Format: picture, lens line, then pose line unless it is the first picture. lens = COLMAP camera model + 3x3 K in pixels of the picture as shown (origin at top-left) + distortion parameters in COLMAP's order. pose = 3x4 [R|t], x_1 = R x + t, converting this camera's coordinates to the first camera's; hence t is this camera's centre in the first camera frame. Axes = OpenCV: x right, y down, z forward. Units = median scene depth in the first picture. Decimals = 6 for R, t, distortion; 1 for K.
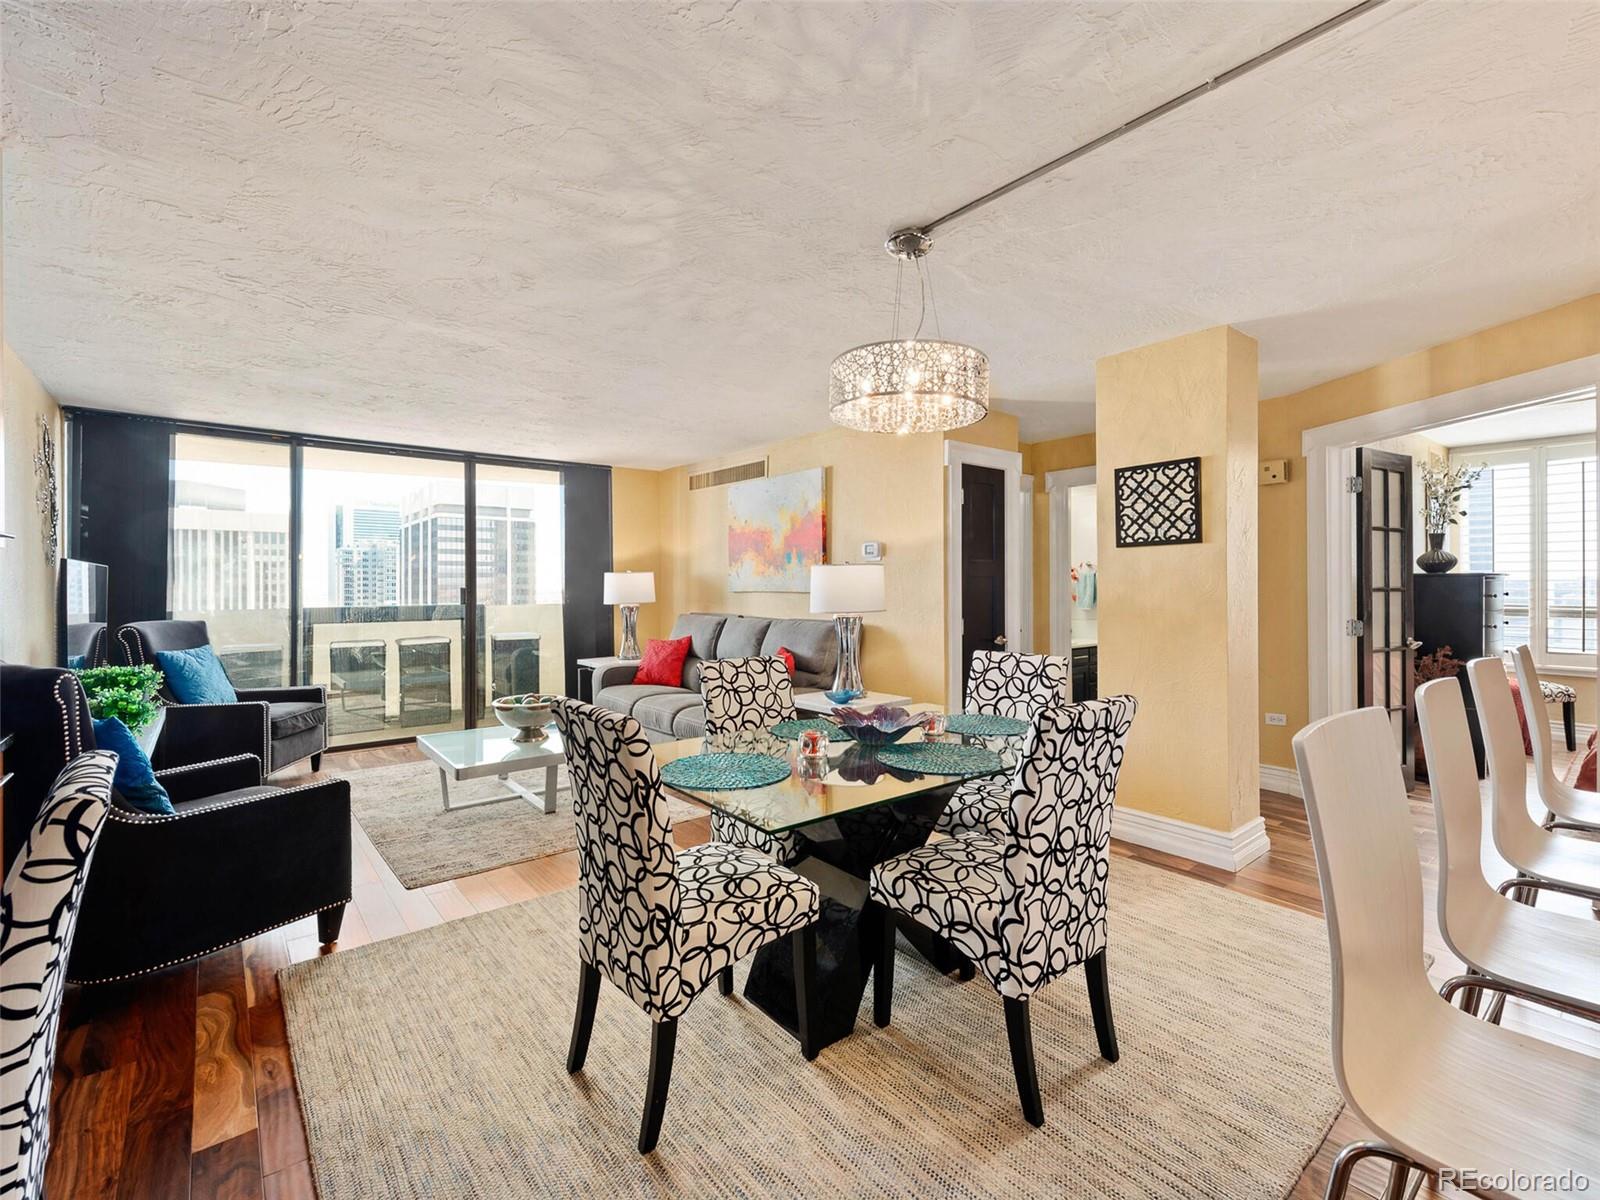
lens RADIAL K [[706.1, 0, 793.1], [0, 706.1, 583.8], [0, 0, 1]] dist [0.011841, -0.005708]
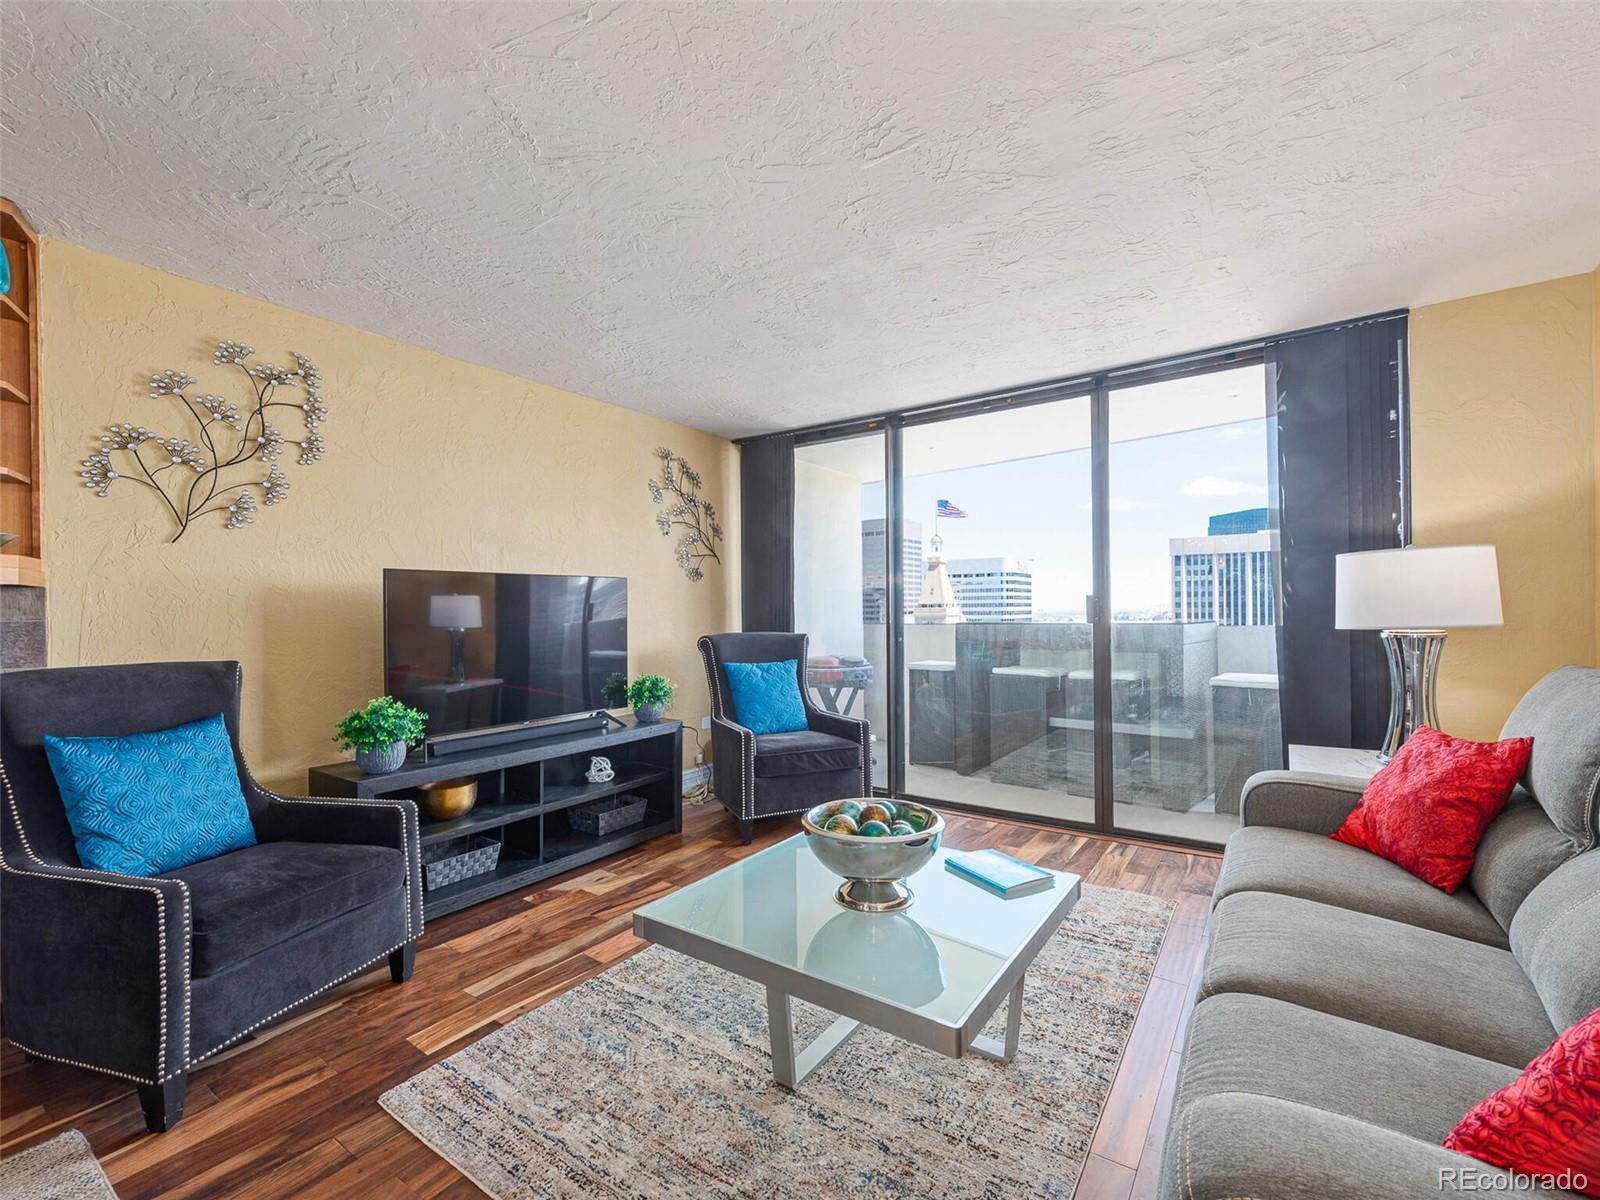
lens RADIAL K [[706.1, 0, 806.1], [0, 706.1, 598.0], [0, 0, 1]] dist [0.011841, -0.005708]
pose [[0.287108, -0.012951, -0.957811, 0.108687], [0.011813, 0.999880, -0.009979, 0.020328], [0.957825, -0.008449, 0.287227, 1.023863]]
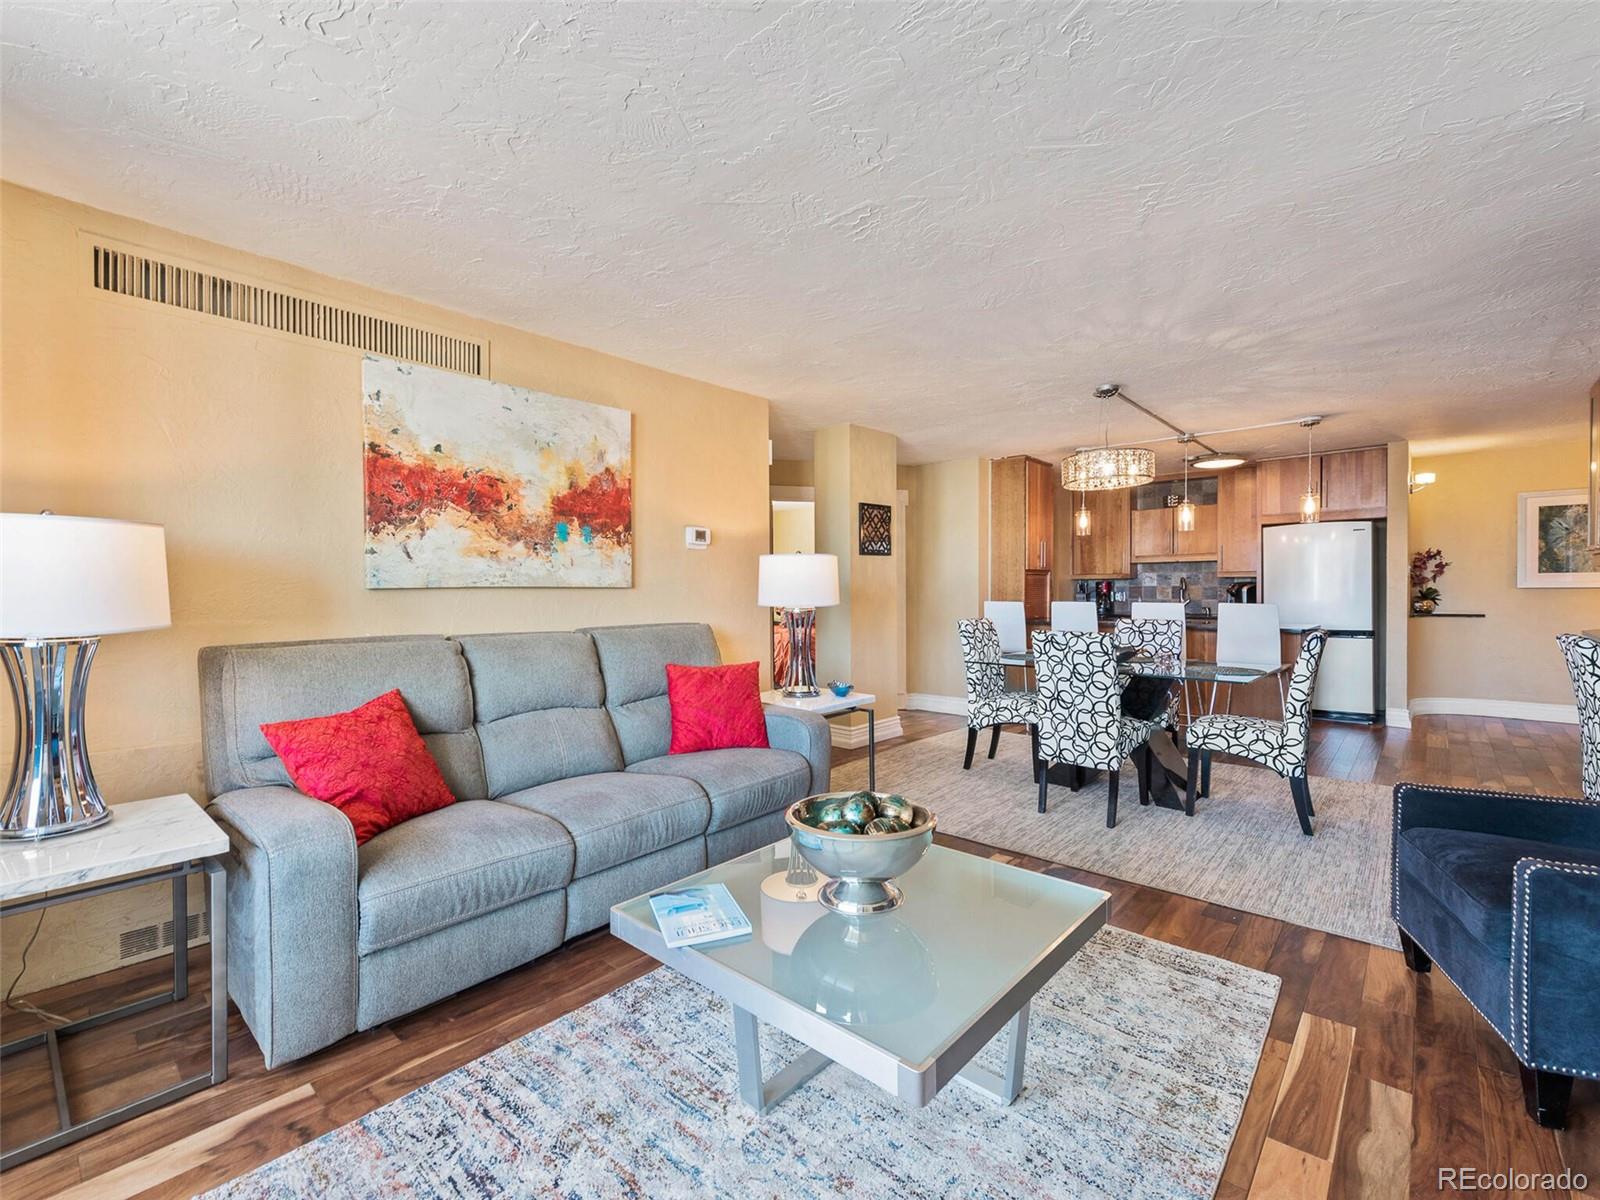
lens RADIAL K [[706.1, 0, 794.3], [0, 706.1, 597.8], [0, 0, 1]] dist [0.011841, -0.005708]
pose [[-0.159160, -0.010962, 0.987192, -1.022244], [0.004587, 0.999919, 0.011843, 0.023008], [-0.987242, 0.006414, -0.159097, 1.398150]]
